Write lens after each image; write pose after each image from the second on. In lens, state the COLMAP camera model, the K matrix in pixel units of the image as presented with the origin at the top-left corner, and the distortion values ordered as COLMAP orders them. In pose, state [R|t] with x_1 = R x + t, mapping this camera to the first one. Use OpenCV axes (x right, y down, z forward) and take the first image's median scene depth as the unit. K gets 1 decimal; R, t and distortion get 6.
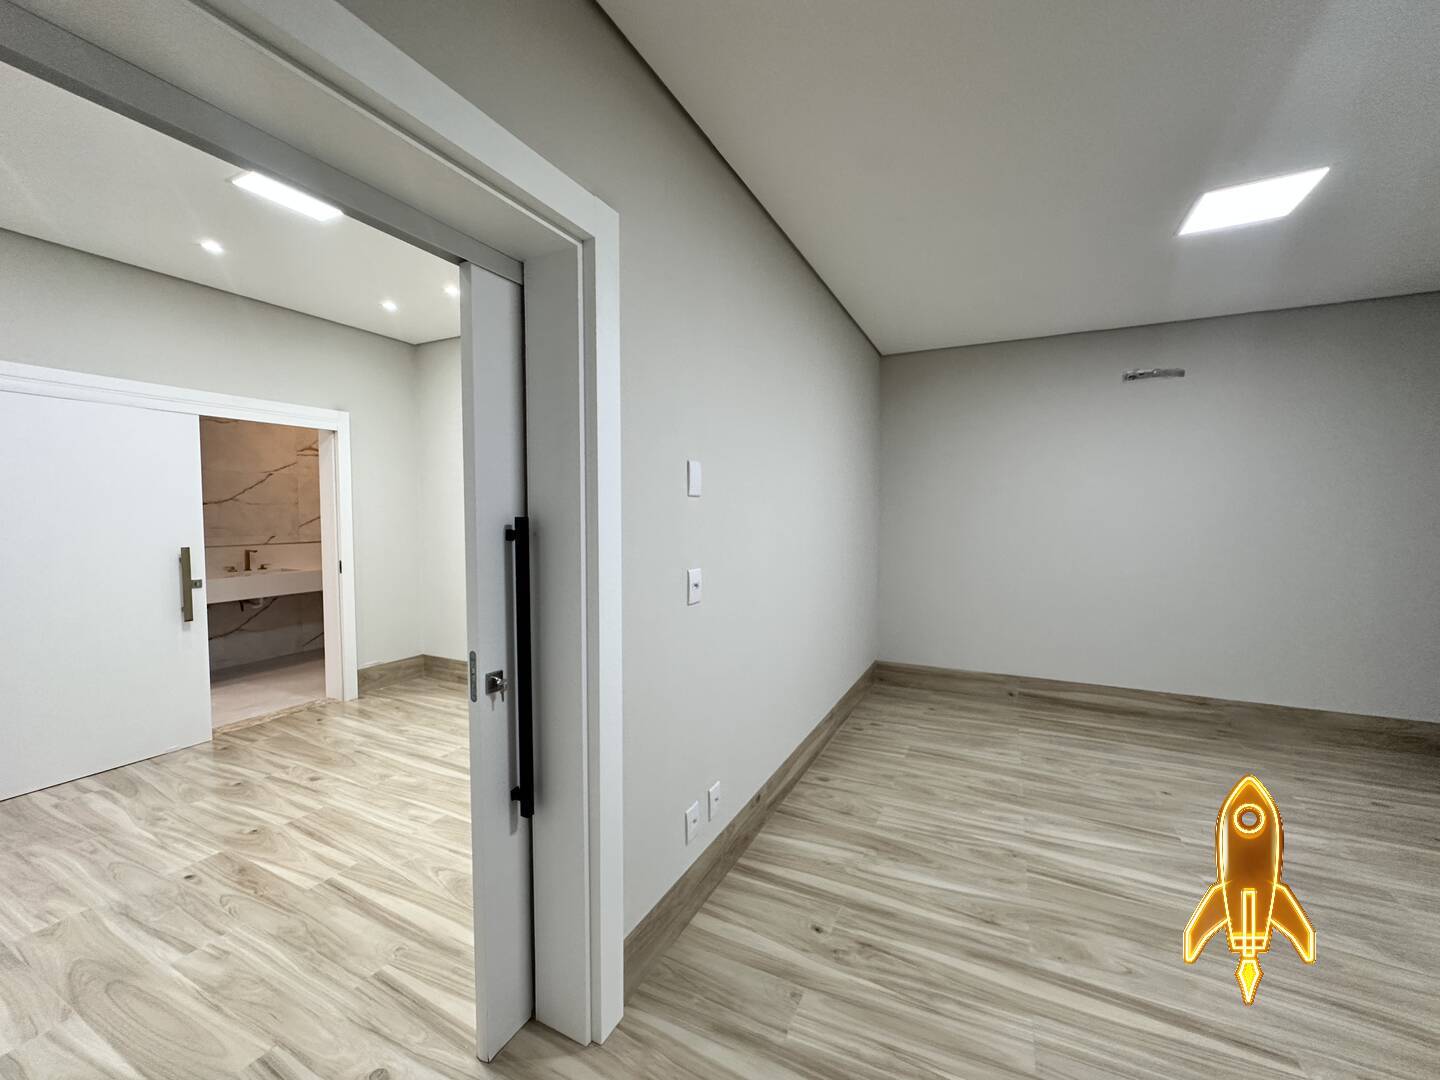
lens RADIAL K [[576.4, 0, 714.4], [0, 576.4, 542.9], [0, 0, 1]] dist [-0.000218, 0.000313]
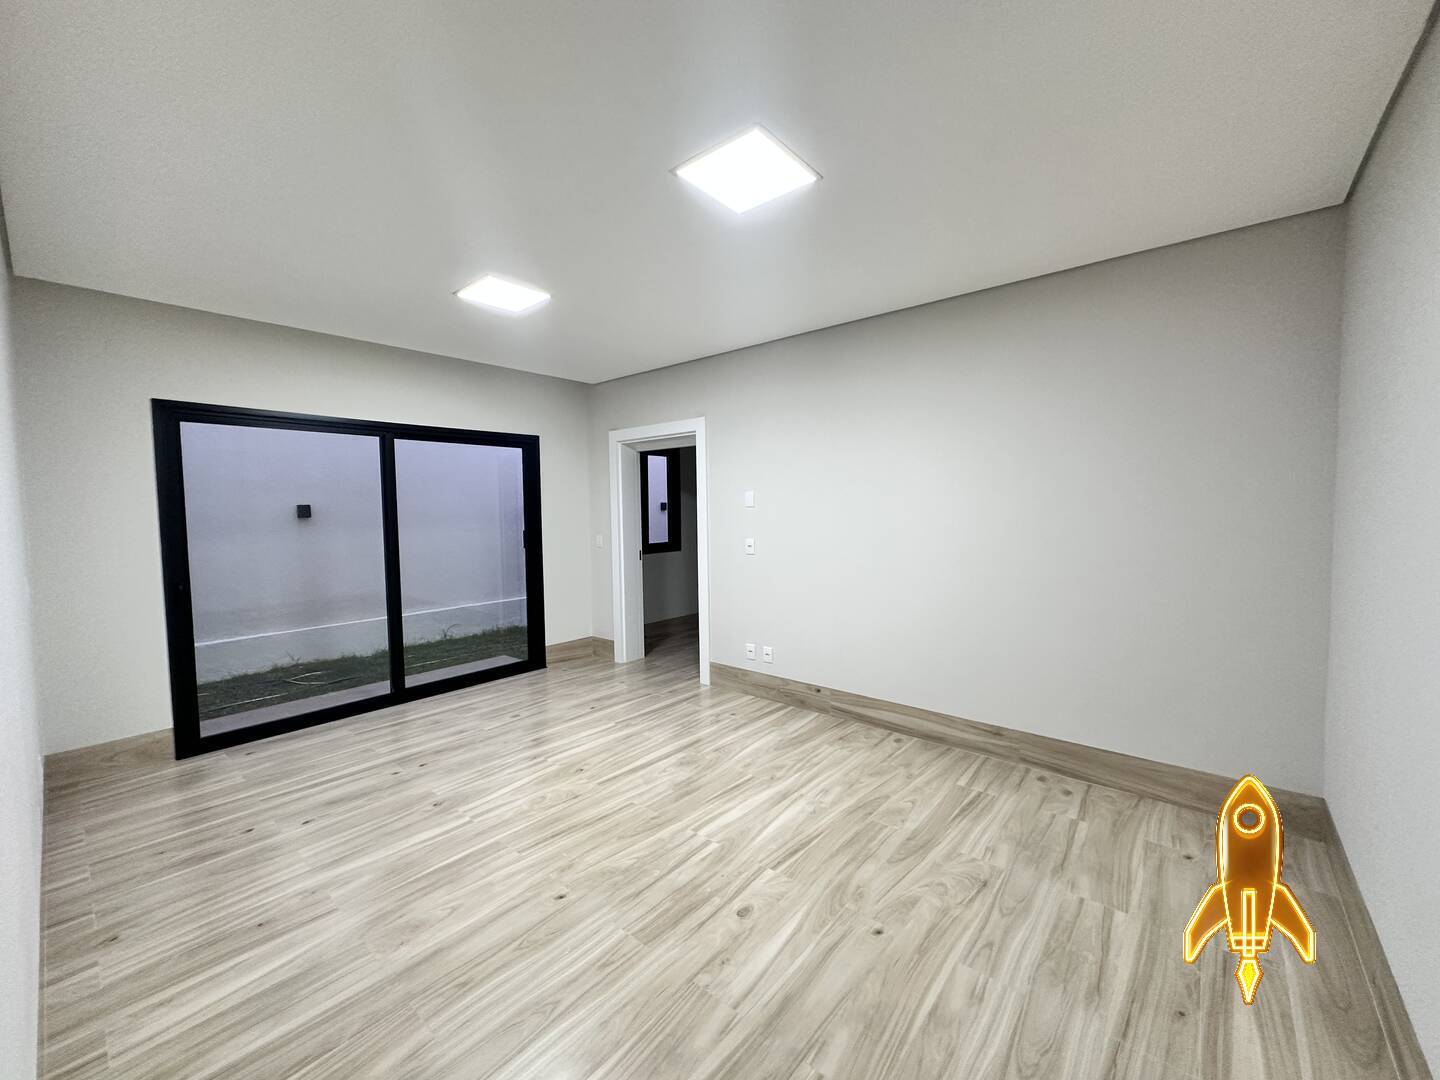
lens RADIAL K [[576.4, 0, 717.0], [0, 576.4, 535.8], [0, 0, 1]] dist [-0.000218, 0.000313]
pose [[-0.242615, 0.059004, -0.968327, 1.393466], [-0.036090, 0.996909, 0.069788, -0.074996], [0.969451, 0.051879, -0.239736, 0.903150]]
